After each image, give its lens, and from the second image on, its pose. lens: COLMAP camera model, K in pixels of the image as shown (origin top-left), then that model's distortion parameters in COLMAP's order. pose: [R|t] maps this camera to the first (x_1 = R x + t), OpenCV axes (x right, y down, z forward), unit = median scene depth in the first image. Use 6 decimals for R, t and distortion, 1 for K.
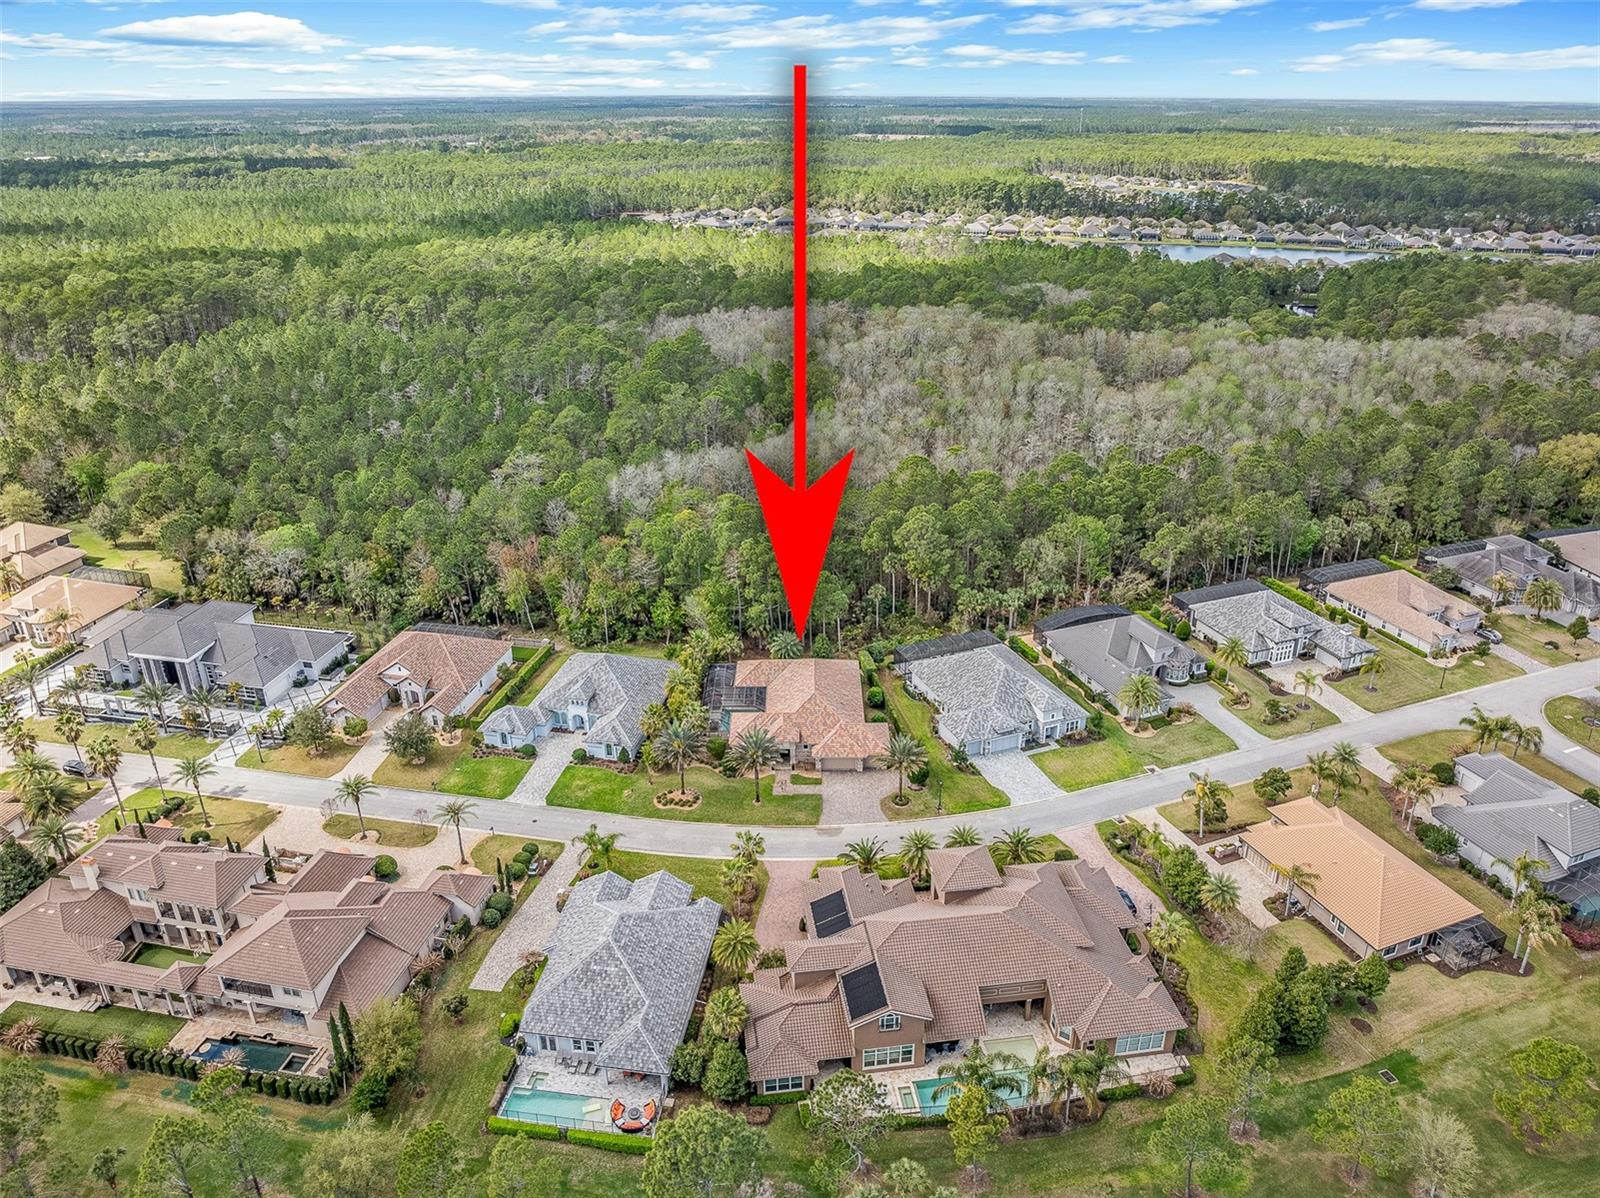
lens RADIAL K [[1117.8, 0, 805.0], [0, 1117.8, 596.3], [0, 0, 1]] dist [-0.051351, 0.023475]
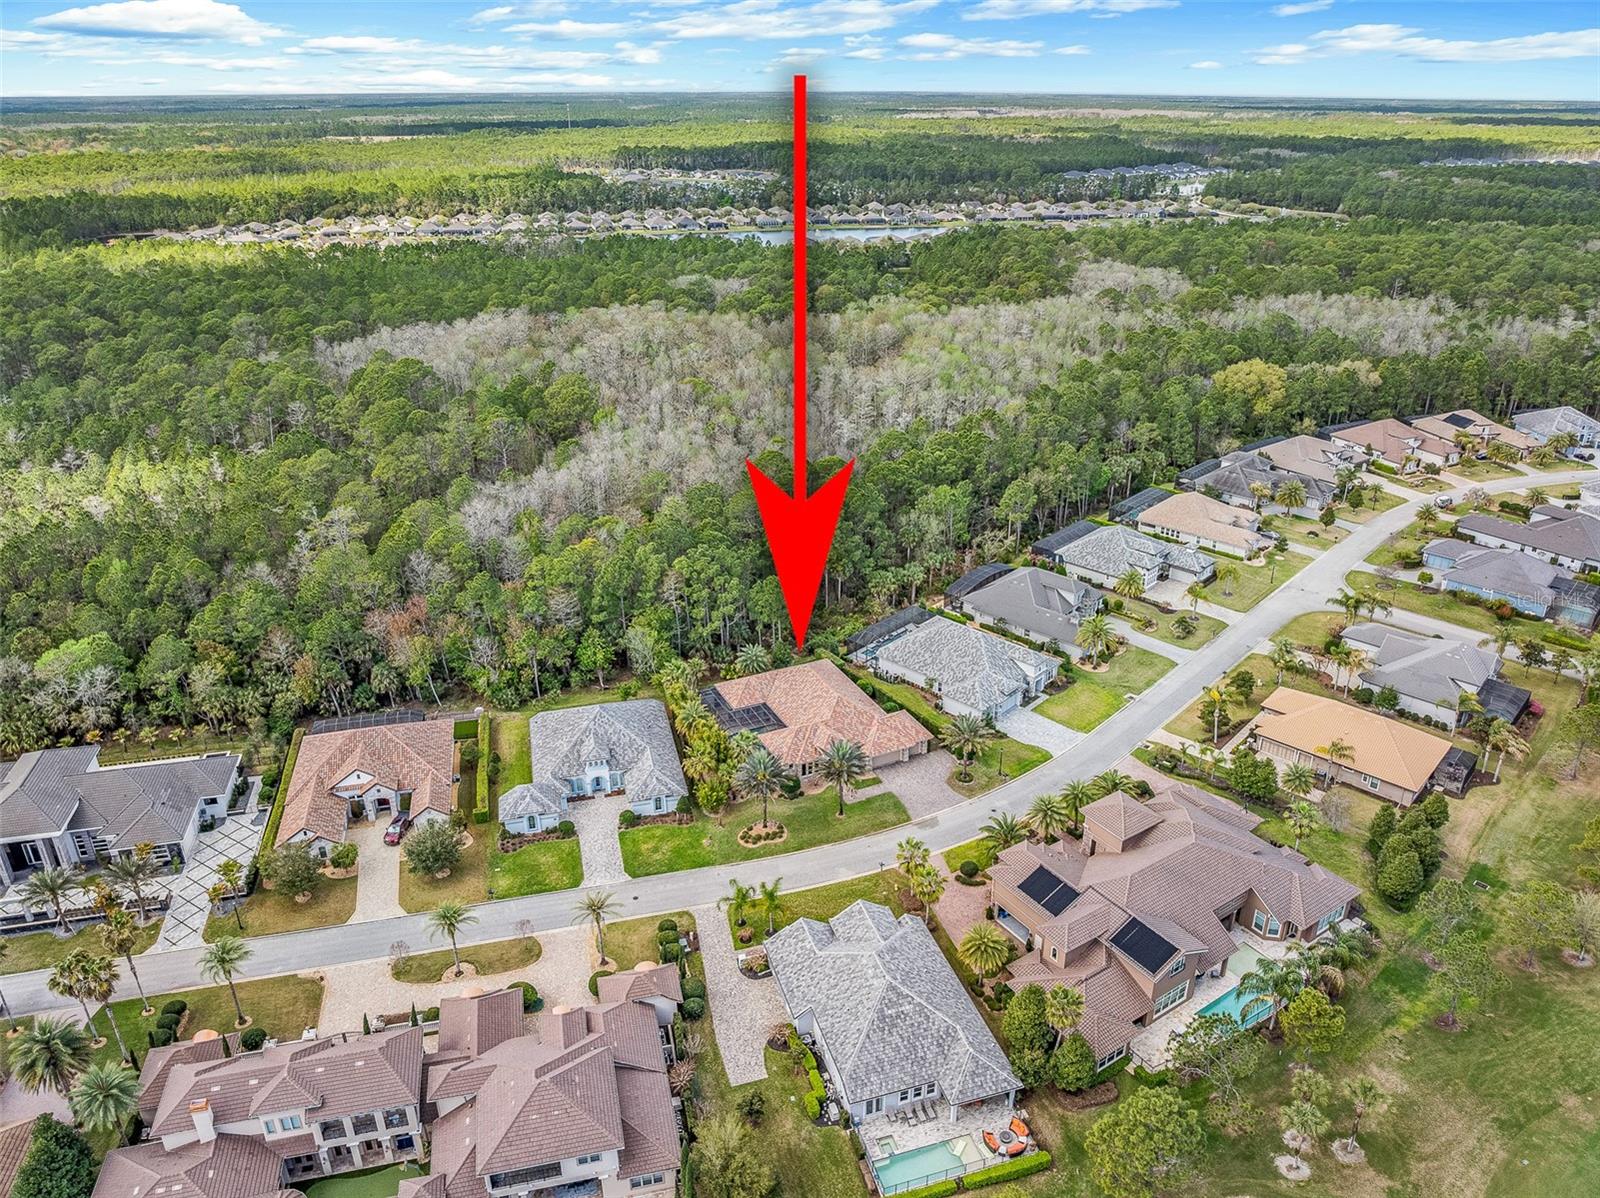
lens RADIAL K [[1117.8, 0, 805.0], [0, 1117.8, 596.3], [0, 0, 1]] dist [-0.051351, 0.023475]
pose [[0.902976, -0.179054, 0.390608, -0.364213], [0.178001, 0.983248, 0.039230, -0.040927], [-0.391088, 0.034105, 0.919721, 0.097153]]
